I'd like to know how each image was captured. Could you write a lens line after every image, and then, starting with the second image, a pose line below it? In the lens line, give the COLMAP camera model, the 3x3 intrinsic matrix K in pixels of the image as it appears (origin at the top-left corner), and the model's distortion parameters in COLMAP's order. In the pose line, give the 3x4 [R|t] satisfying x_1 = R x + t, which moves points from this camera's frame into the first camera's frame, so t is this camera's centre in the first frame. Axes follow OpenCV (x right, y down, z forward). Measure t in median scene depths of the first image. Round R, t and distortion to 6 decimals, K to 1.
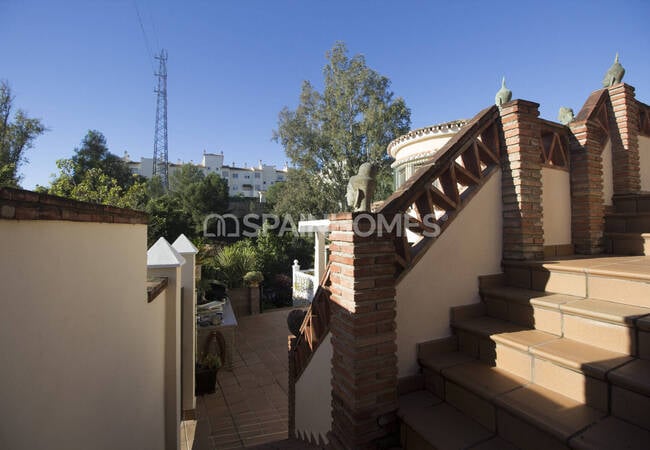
lens RADIAL K [[309.9, 0, 324.1], [0, 309.9, 216.3], [0, 0, 1]] dist [0.000835, -0.014677]
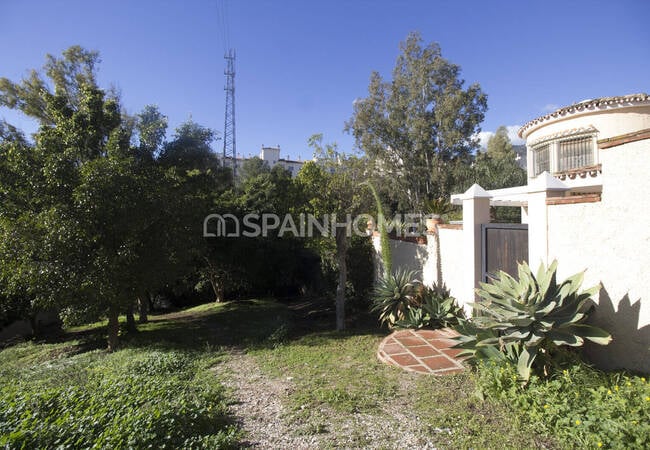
lens RADIAL K [[309.9, 0, 324.1], [0, 309.9, 216.3], [0, 0, 1]] dist [0.000835, -0.014677]
pose [[0.994163, 0.003620, -0.107826, -1.911382], [-0.001911, 0.999871, 0.015941, 0.362478], [0.107870, -0.015642, 0.994042, -0.692767]]
